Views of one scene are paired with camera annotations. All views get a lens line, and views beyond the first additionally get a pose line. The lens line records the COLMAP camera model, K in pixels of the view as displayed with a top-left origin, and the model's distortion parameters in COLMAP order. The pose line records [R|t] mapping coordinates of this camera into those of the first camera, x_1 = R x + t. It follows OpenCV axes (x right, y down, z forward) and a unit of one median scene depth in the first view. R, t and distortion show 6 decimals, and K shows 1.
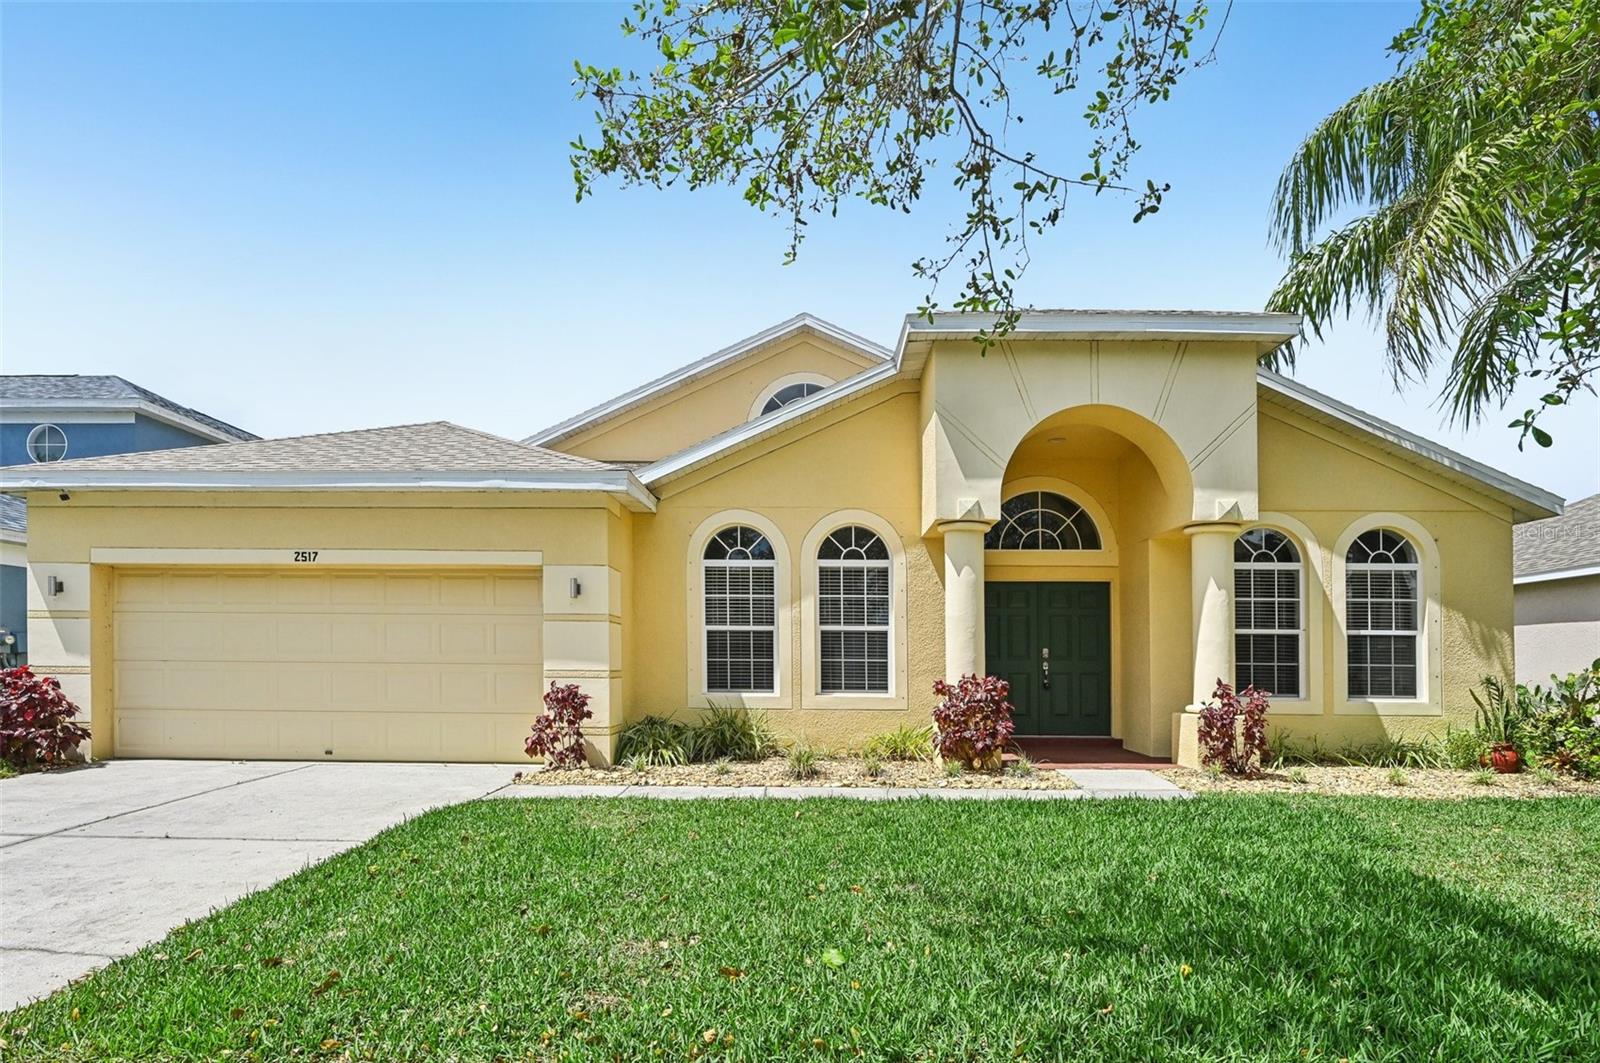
lens RADIAL K [[837.5, 0, 800.0], [0, 837.5, 531.5], [0, 0, 1]] dist [0.009924, -0.001088]
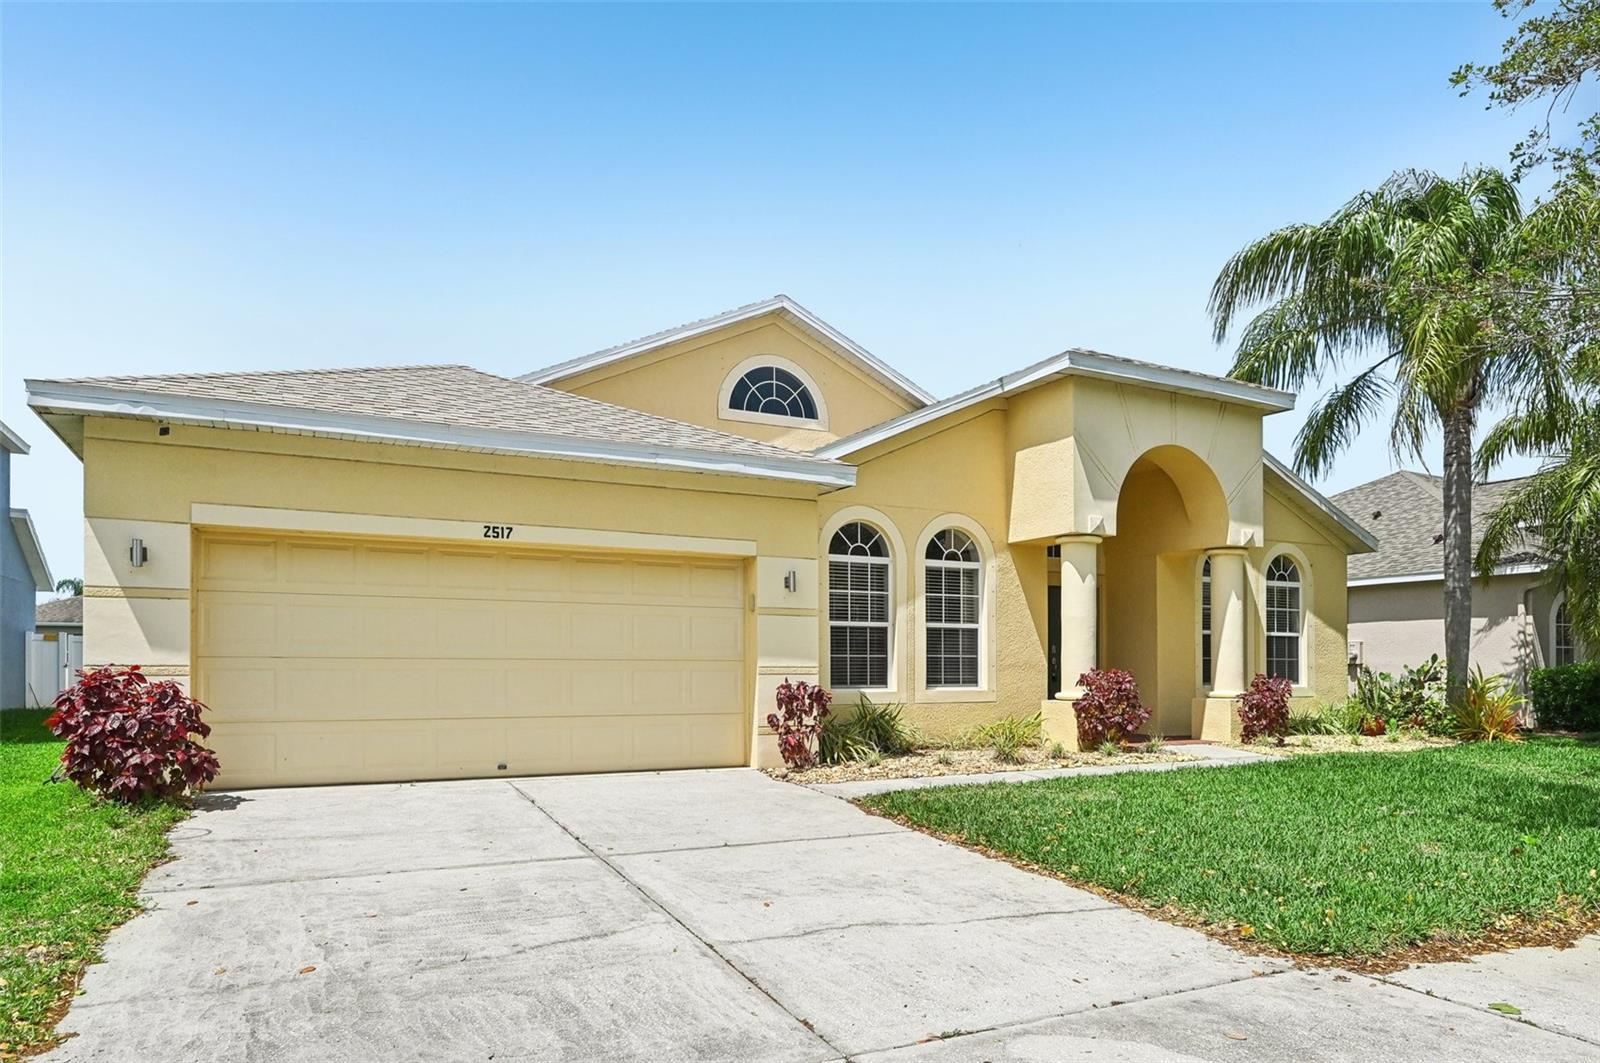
lens RADIAL K [[967.0, 0, 798.0], [0, 967.0, 501.1], [0, 0, 1]] dist [-0.002646, -0.000067]
pose [[0.882365, 0.073131, 0.464848, -0.696169], [-0.072177, 0.997194, -0.019877, -0.003040], [-0.464998, -0.016013, 0.885167, 0.013329]]
